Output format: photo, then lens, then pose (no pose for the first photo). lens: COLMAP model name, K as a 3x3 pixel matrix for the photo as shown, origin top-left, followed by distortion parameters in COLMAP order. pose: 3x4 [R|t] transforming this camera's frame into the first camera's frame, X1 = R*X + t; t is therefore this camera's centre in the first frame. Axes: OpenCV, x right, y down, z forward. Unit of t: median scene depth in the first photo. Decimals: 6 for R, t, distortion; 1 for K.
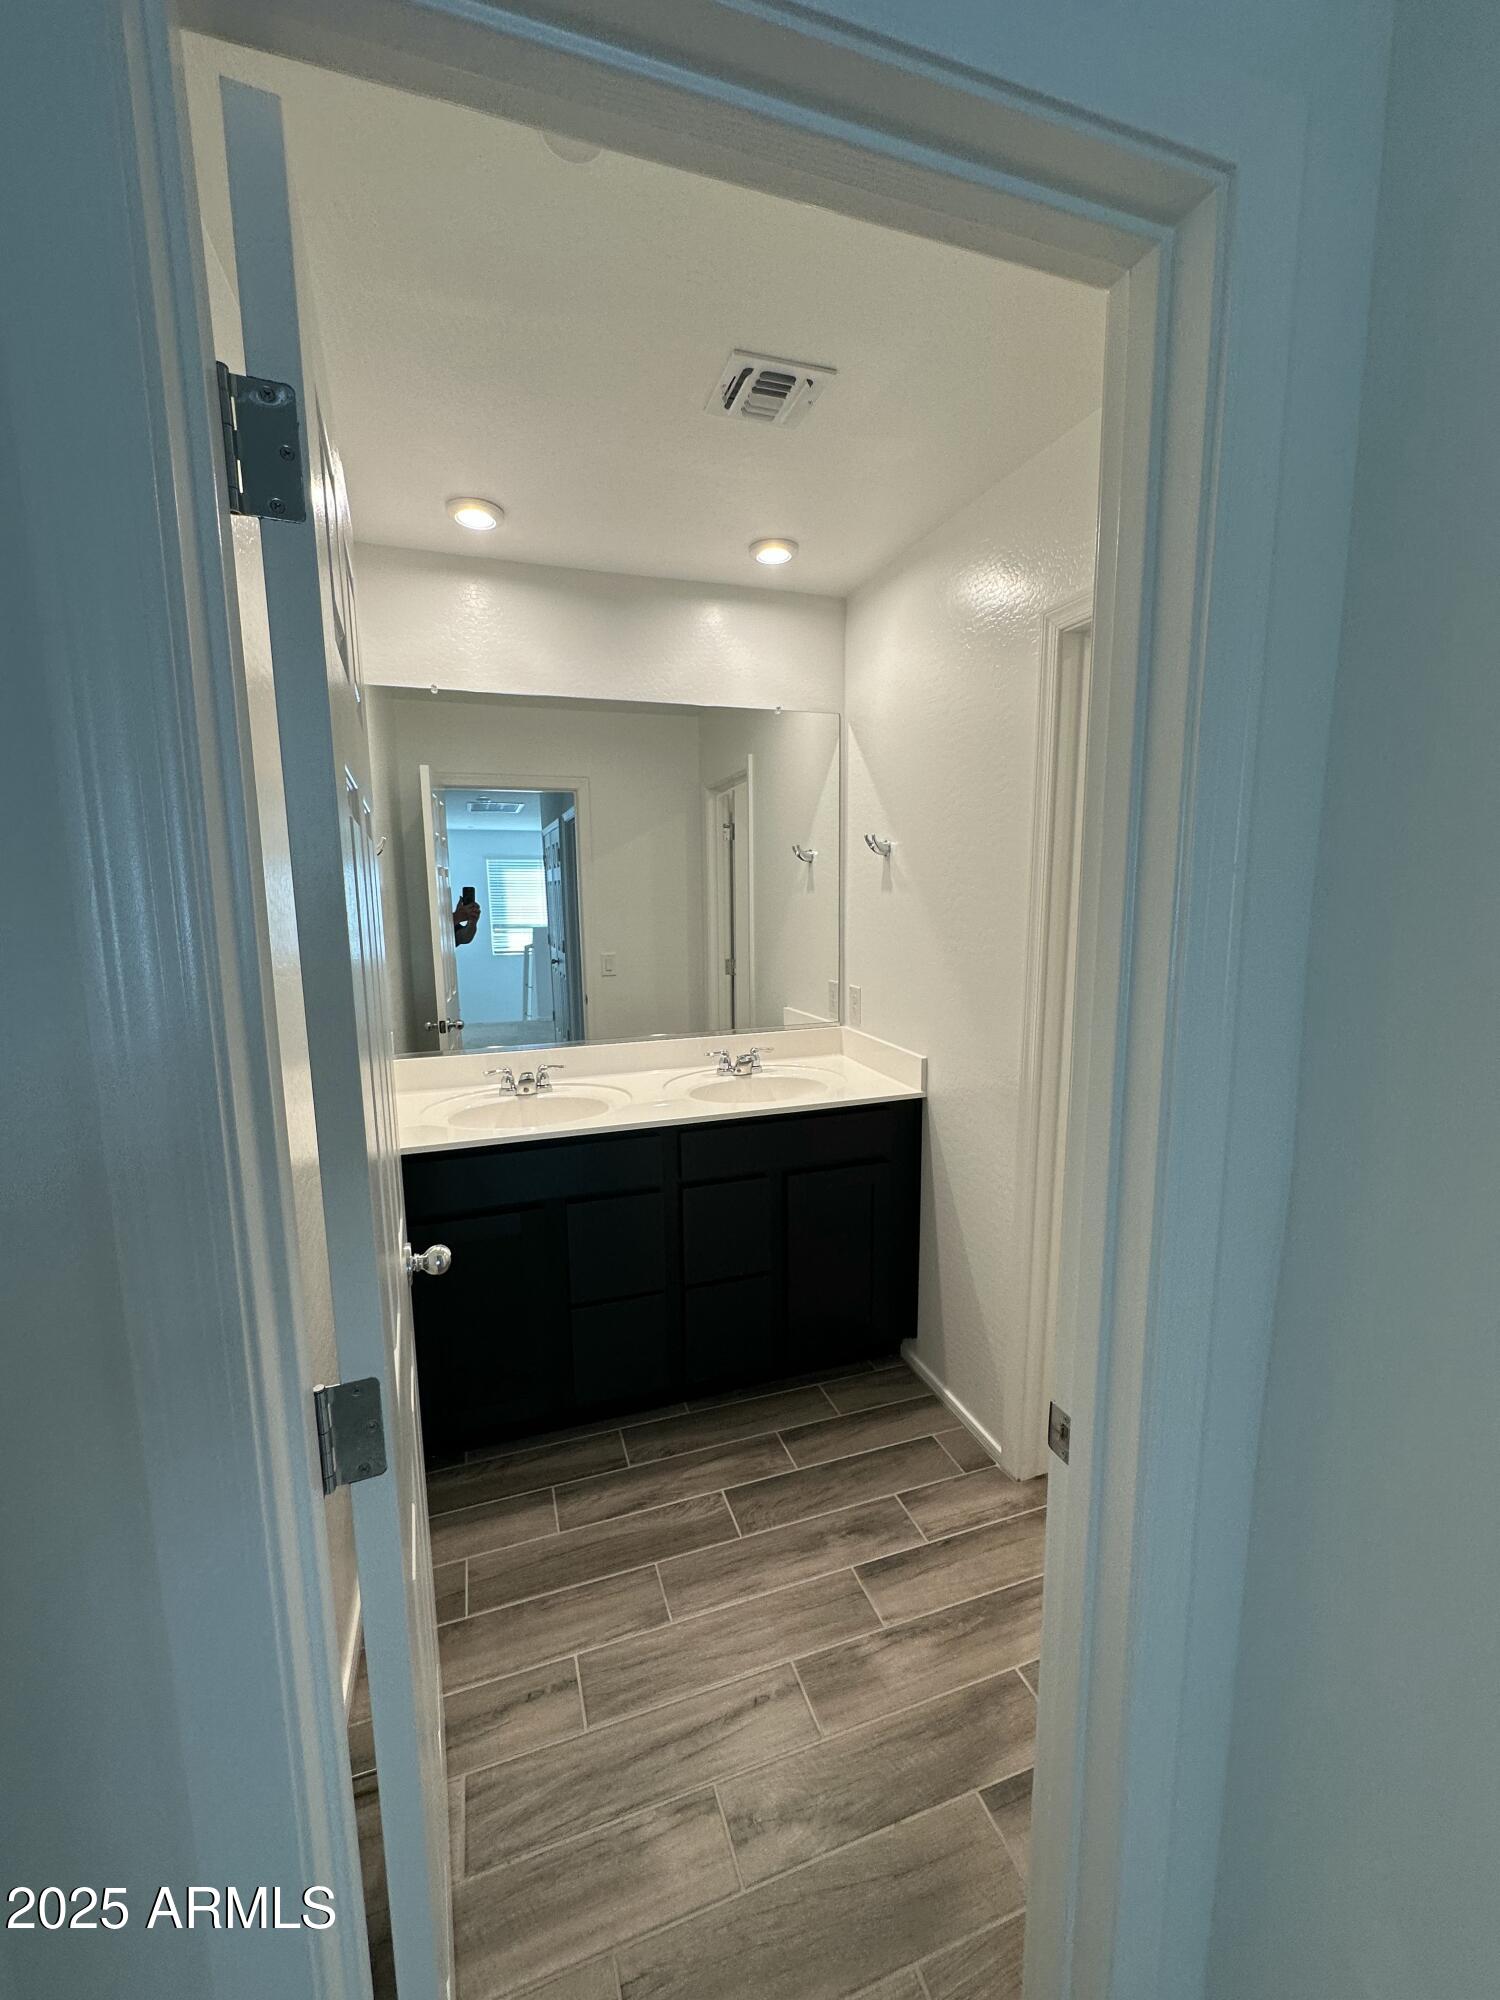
lens RADIAL K [[796.4, 0, 745.4], [0, 796.4, 1003.2], [0, 0, 1]] dist [-0.001359, -0.000144]
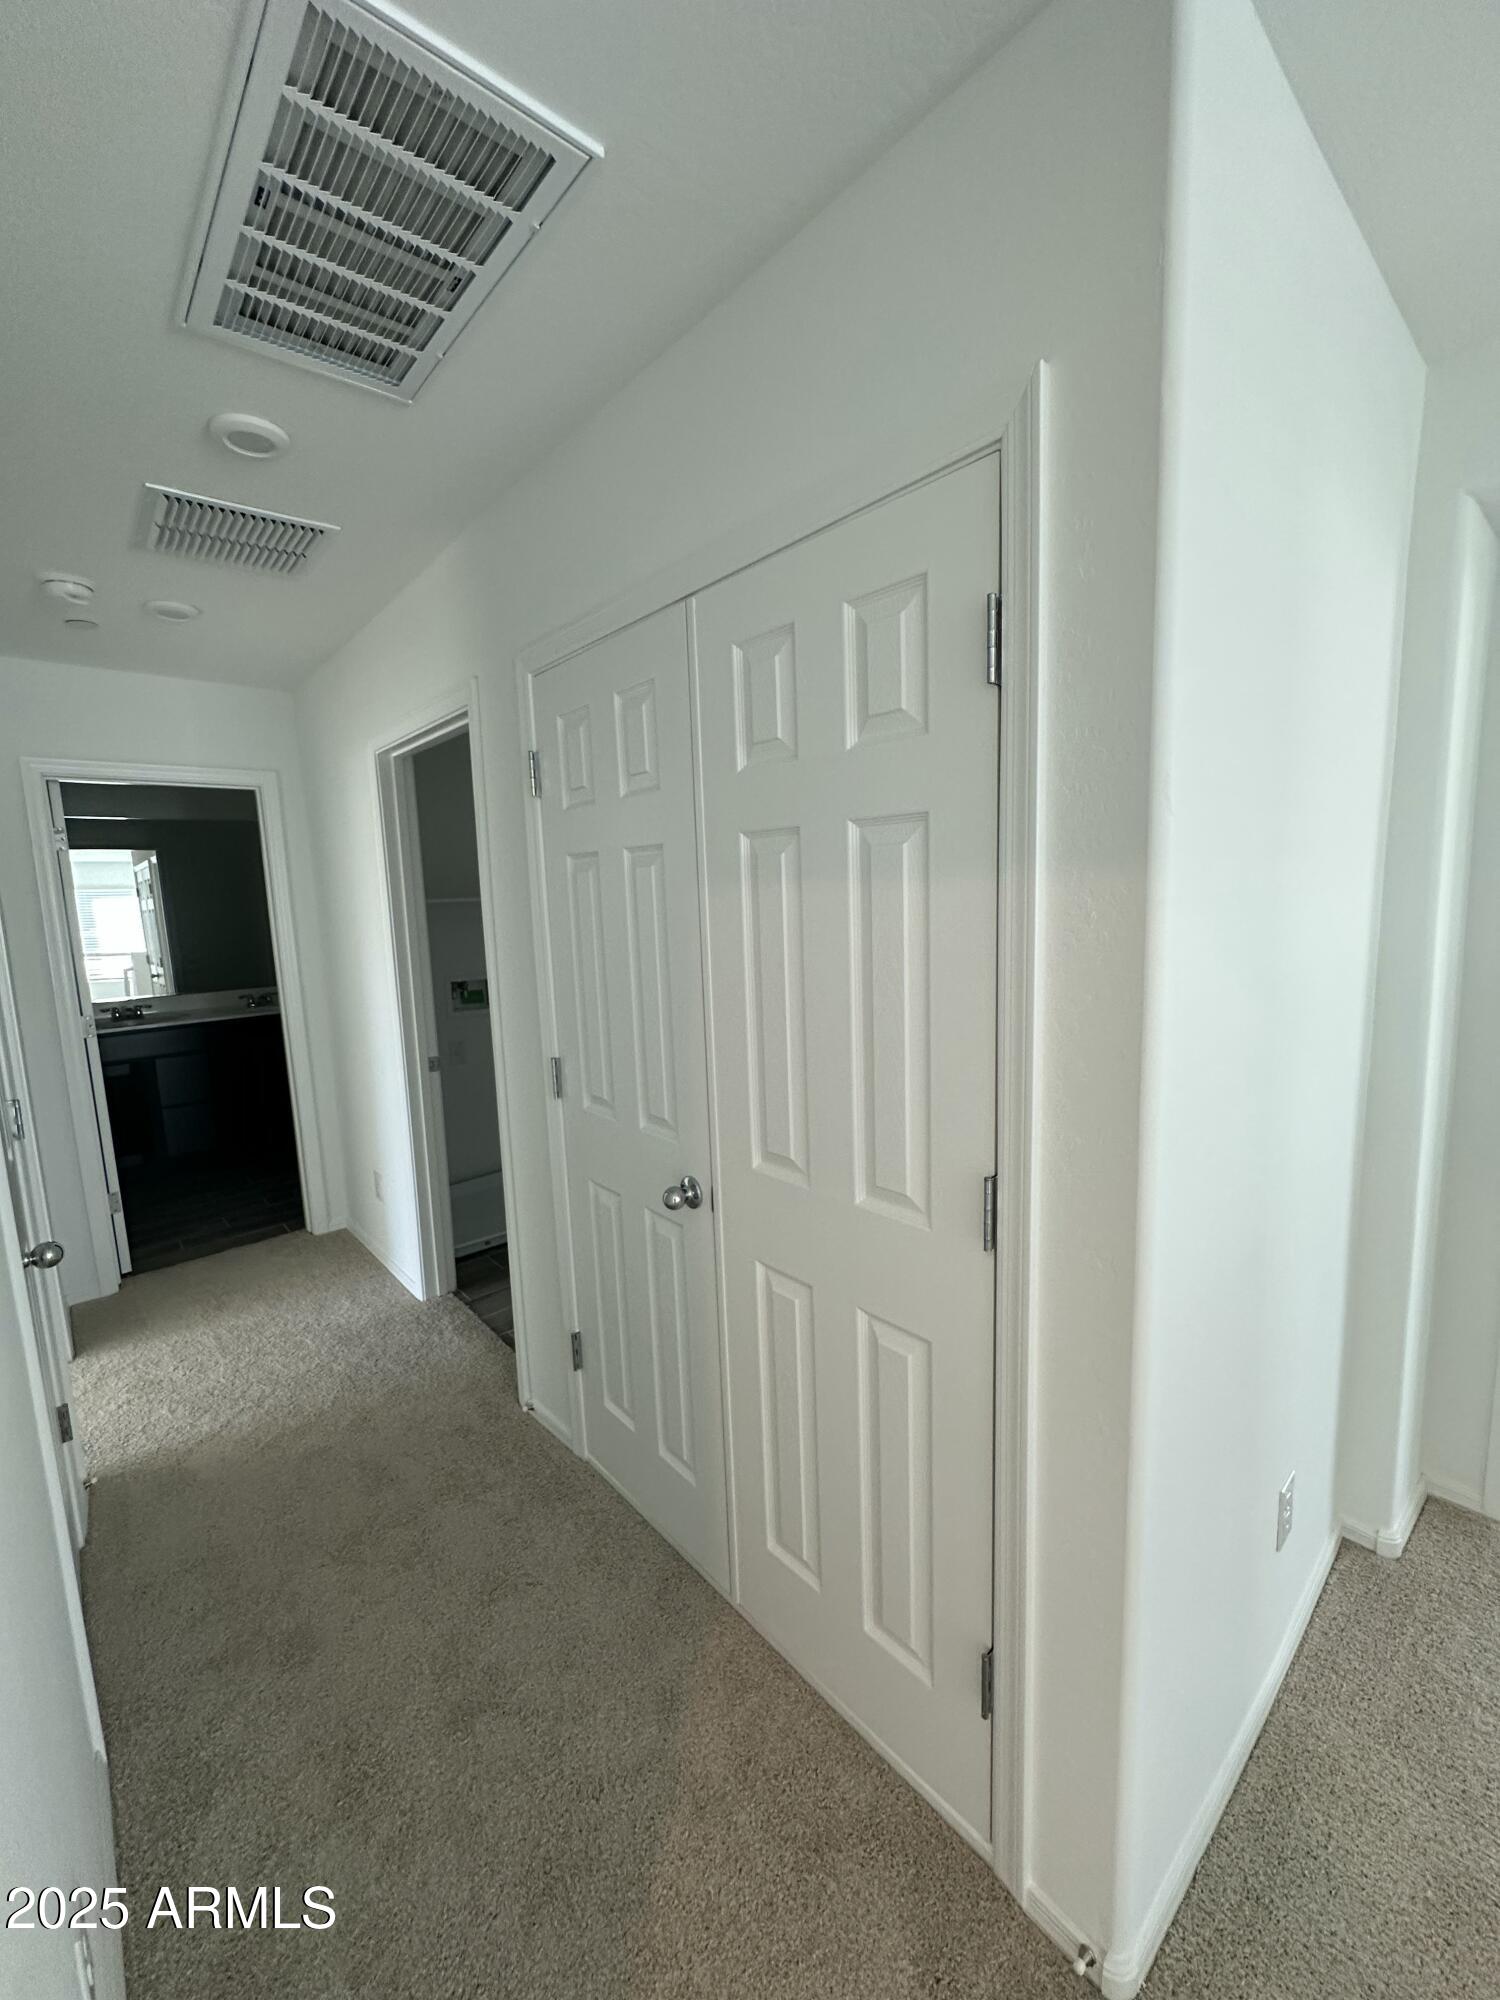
lens RADIAL K [[796.4, 0, 745.4], [0, 796.4, 1003.2], [0, 0, 1]] dist [-0.001359, -0.000144]
pose [[0.922056, -0.075444, 0.379634, 0.125599], [0.083321, 0.996513, -0.004333, 0.068346], [-0.377983, 0.035627, 0.925127, -0.453131]]
